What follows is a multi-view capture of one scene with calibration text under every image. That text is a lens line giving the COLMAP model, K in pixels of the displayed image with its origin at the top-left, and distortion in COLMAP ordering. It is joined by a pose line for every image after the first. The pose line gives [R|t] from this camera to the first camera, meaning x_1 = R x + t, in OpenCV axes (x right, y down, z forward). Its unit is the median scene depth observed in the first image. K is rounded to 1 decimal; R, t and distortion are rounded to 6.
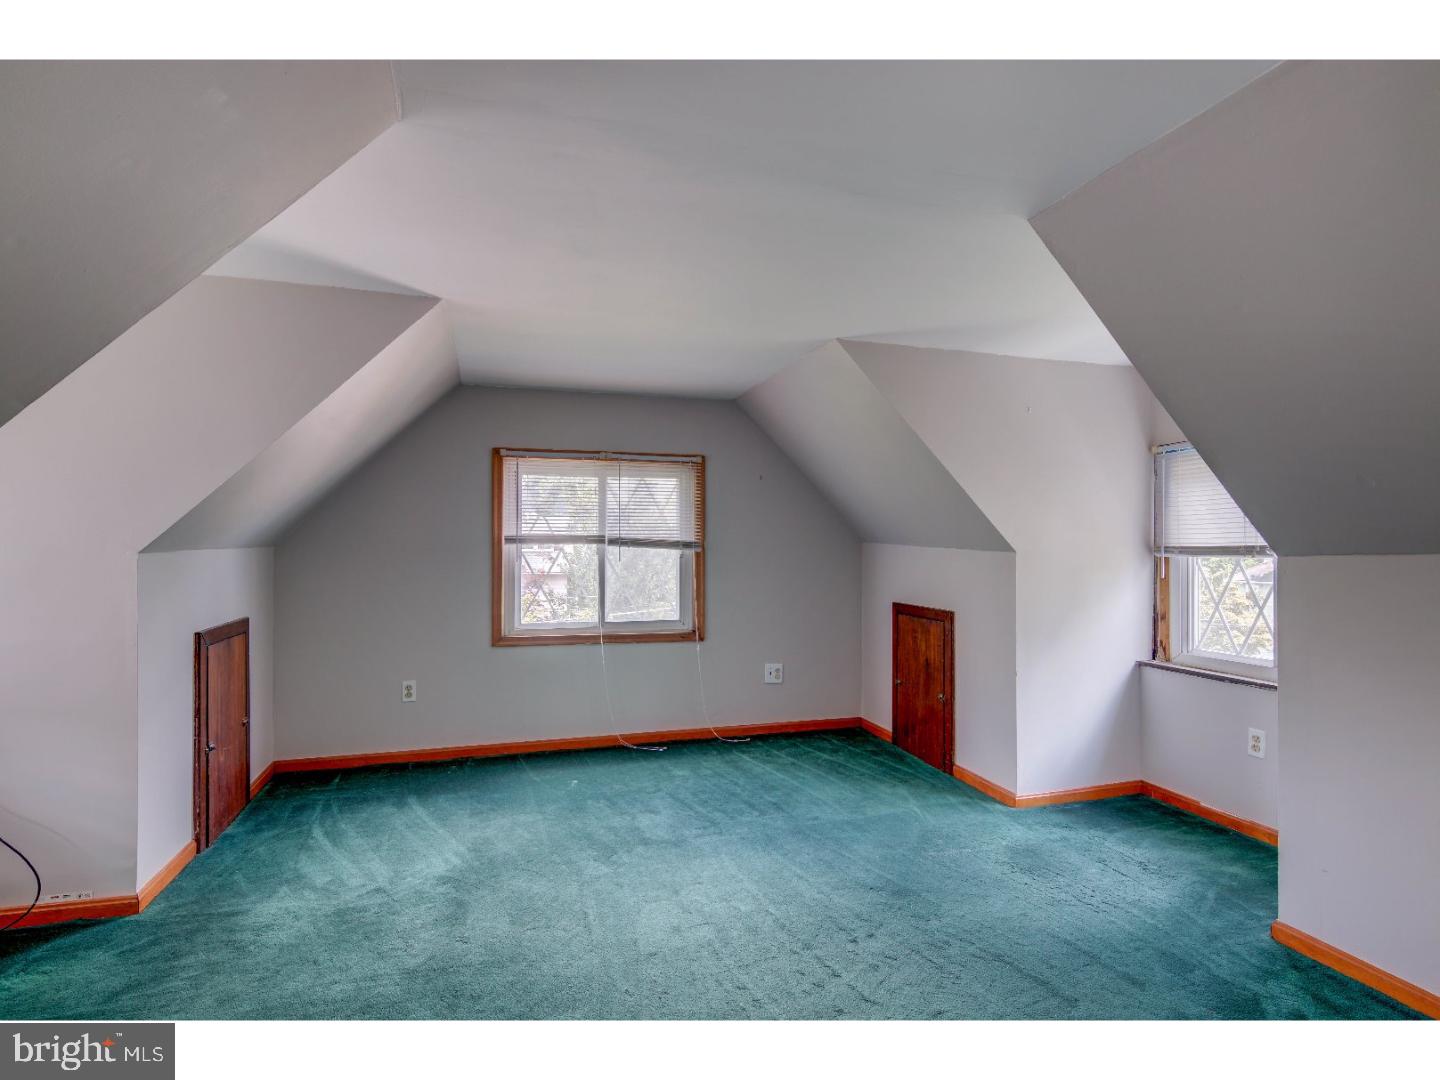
lens RADIAL K [[726.5, 0, 721.5], [0, 726.5, 542.0], [0, 0, 1]] dist [0.005989, -0.002737]
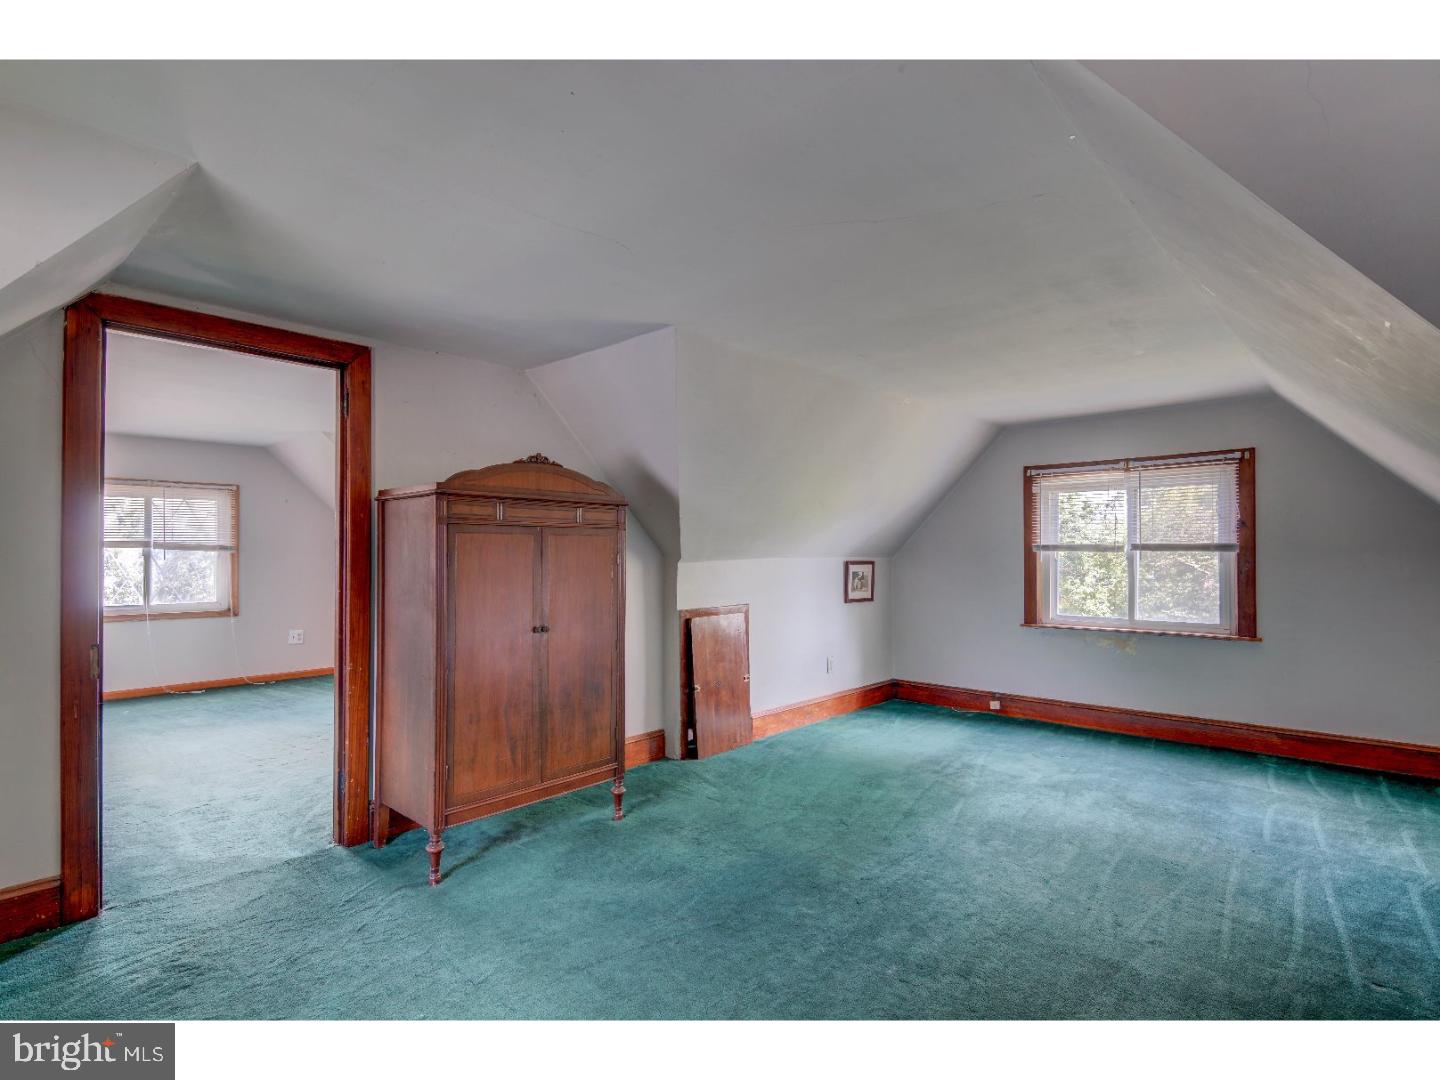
lens RADIAL K [[726.5, 0, 717.6], [0, 726.5, 538.0], [0, 0, 1]] dist [0.005989, -0.002737]
pose [[0.866162, 0.004871, 0.499739, 0.075942], [-0.001303, 0.999971, -0.007487, -0.006256], [-0.499761, 0.005834, 0.866144, -0.698150]]
